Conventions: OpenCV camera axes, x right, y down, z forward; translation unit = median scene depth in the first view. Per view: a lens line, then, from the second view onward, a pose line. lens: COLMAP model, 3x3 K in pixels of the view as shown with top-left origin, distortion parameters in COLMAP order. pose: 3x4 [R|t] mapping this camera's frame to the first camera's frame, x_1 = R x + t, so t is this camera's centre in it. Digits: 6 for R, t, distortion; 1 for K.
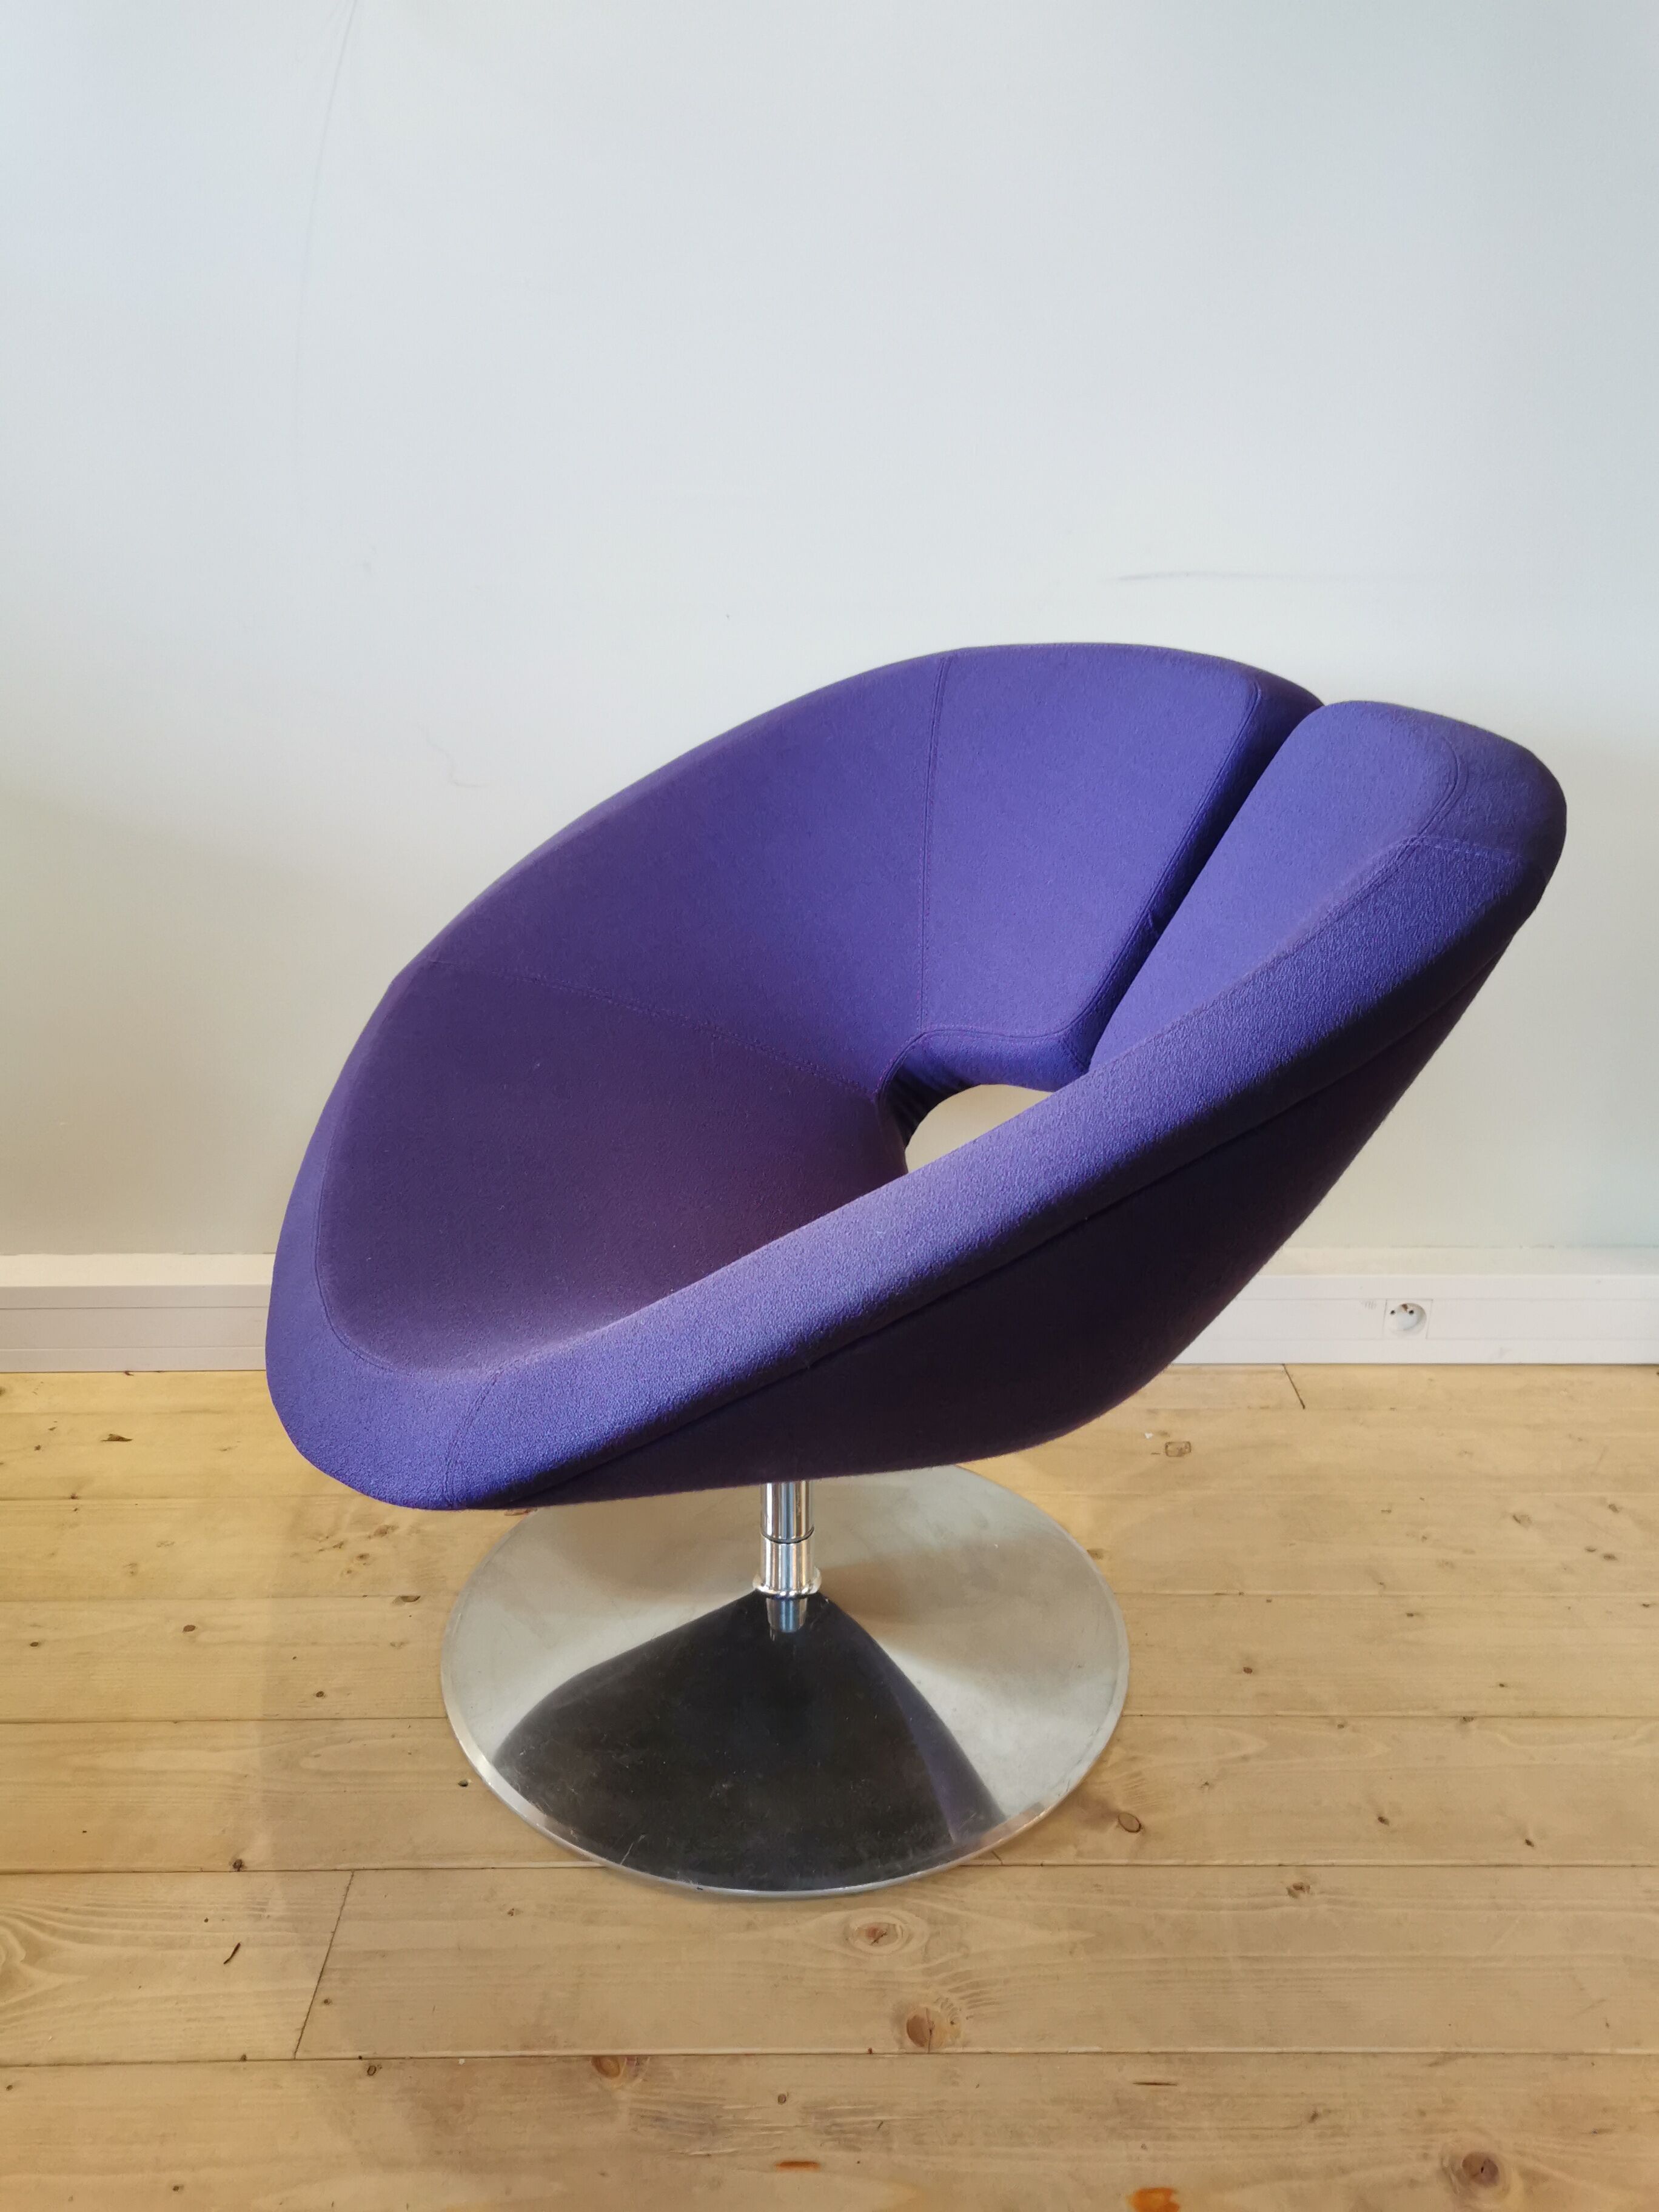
lens RADIAL K [[1809.5, 0, 814.1], [0, 1809.5, 1098.7], [0, 0, 1]] dist [0.011647, 0.003357]
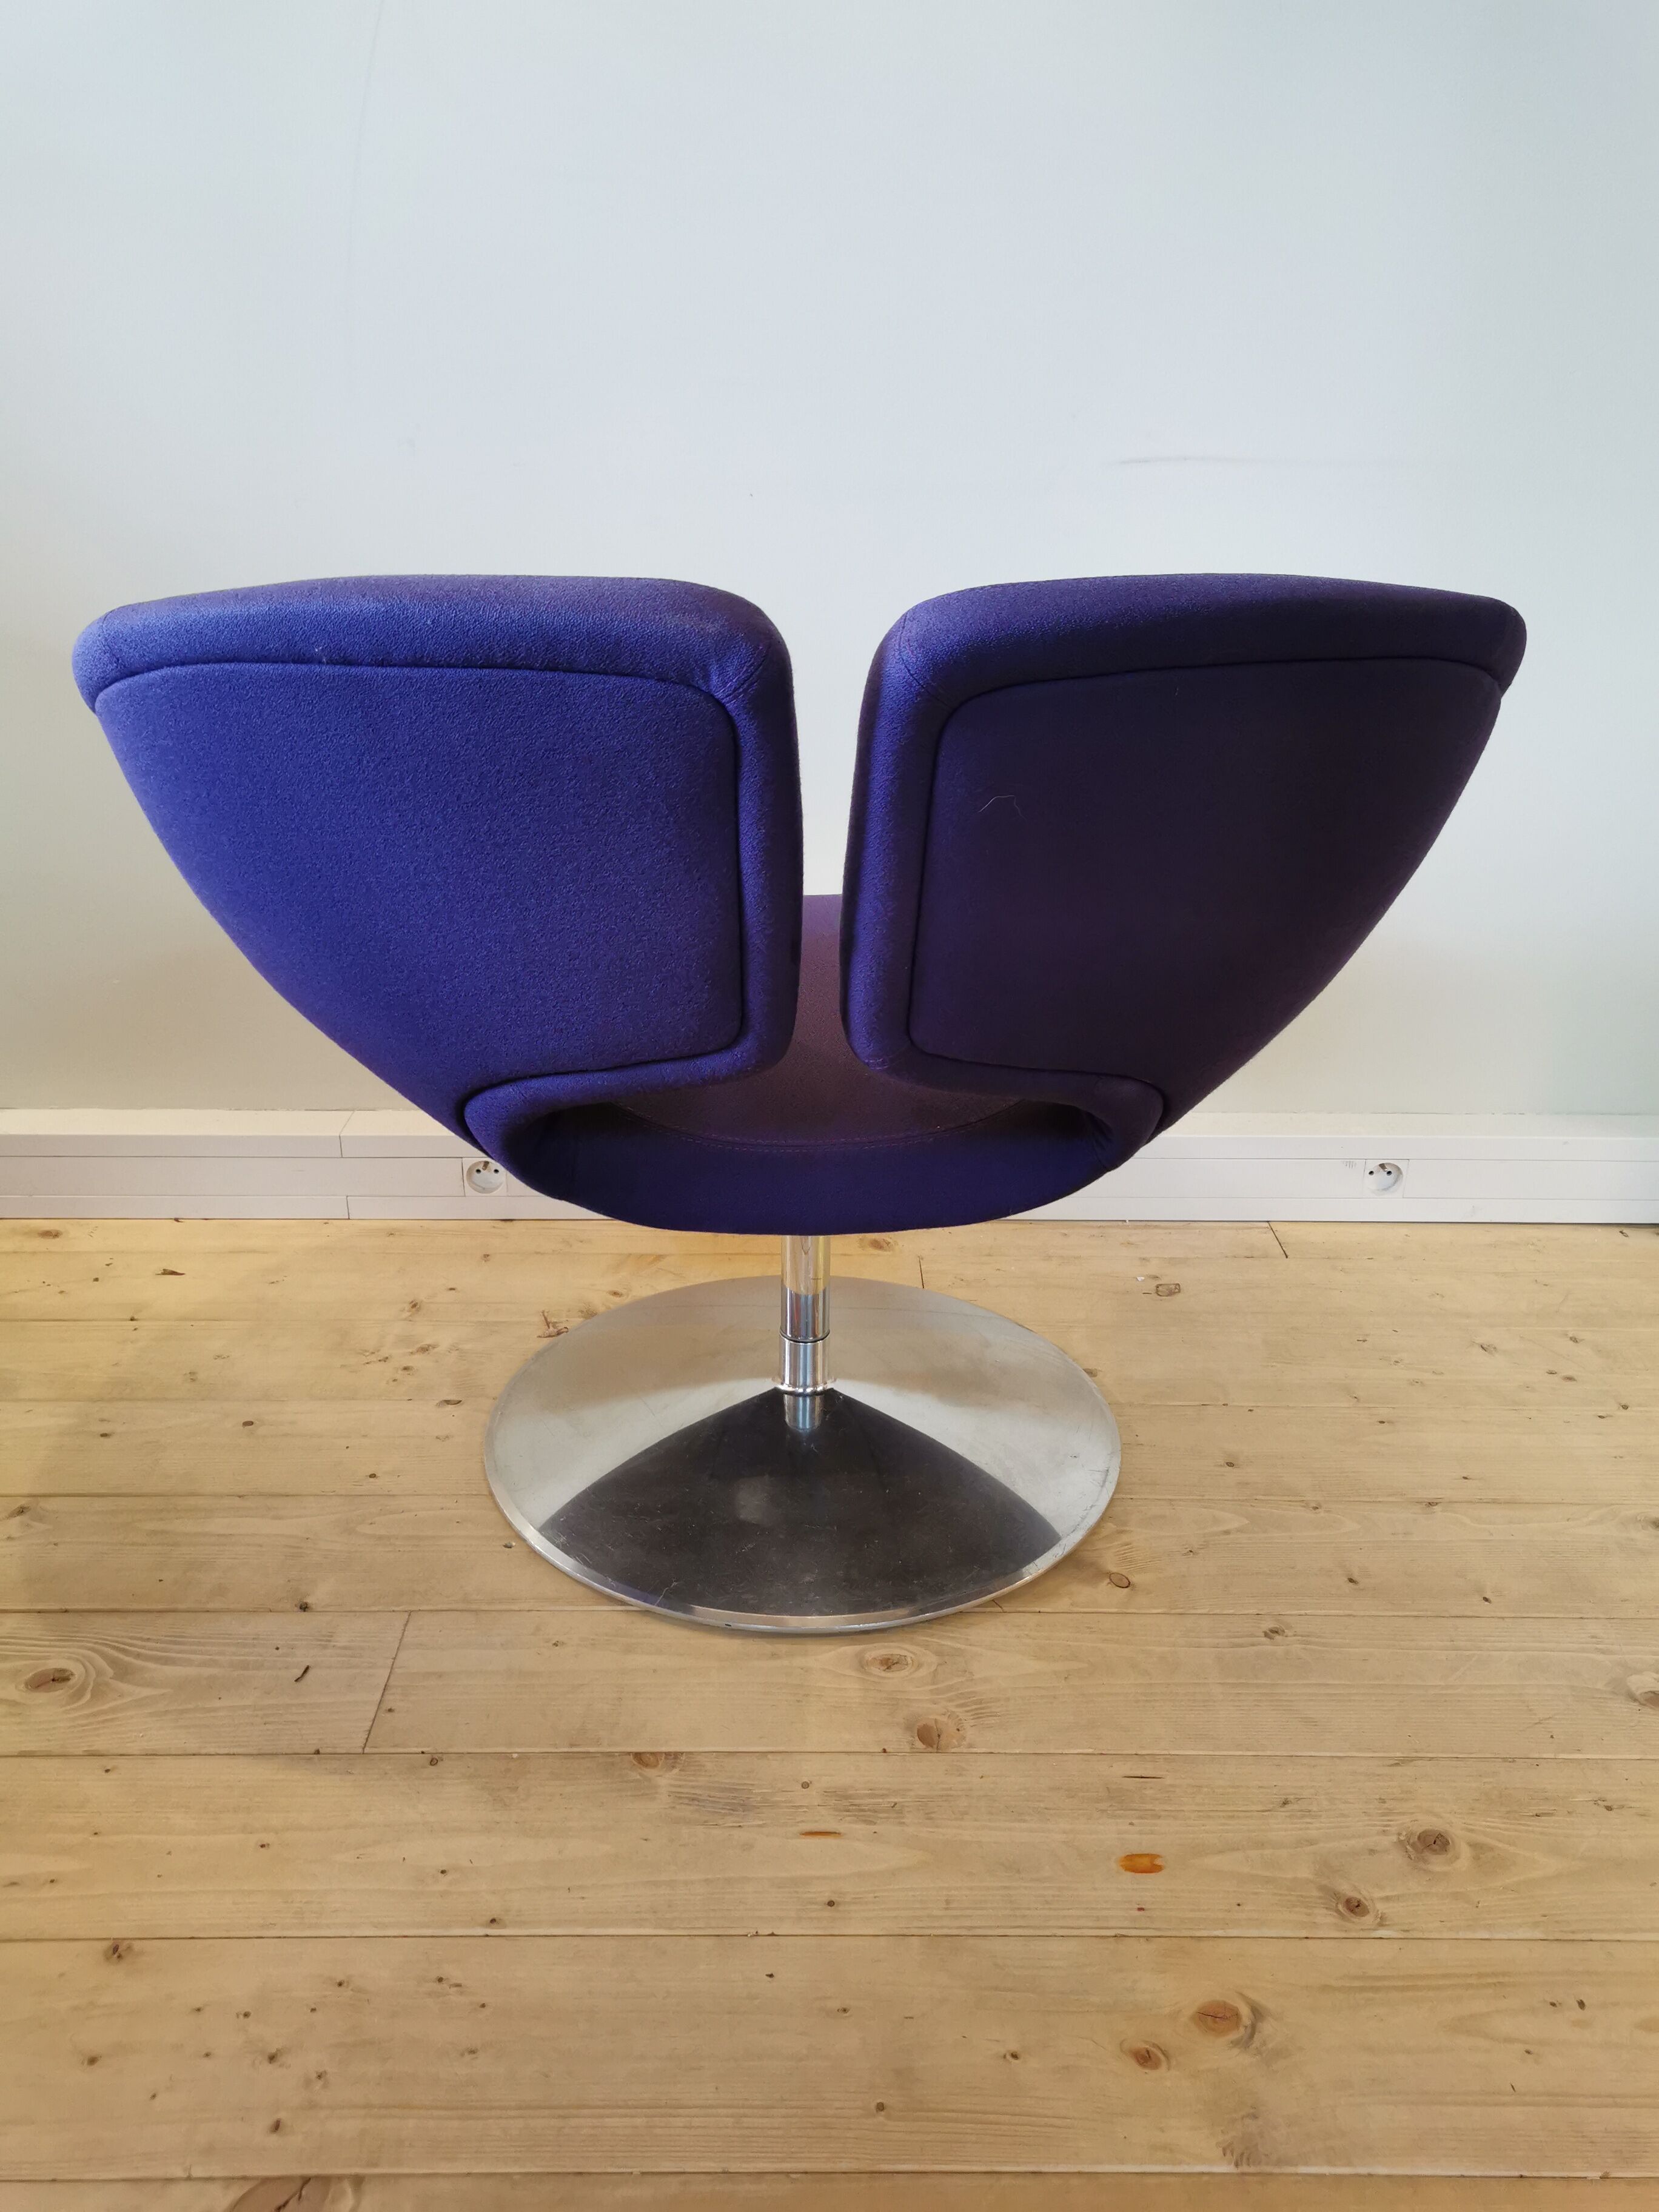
lens RADIAL K [[1809.5, 0, 808.8], [0, 1809.5, 1104.5], [0, 0, 1]] dist [0.011647, 0.003357]
pose [[0.999964, 0.008333, 0.001863, -0.018428], [-0.008346, 0.999941, 0.006949, 0.111939], [-0.001805, -0.006964, 0.999974, -0.090192]]
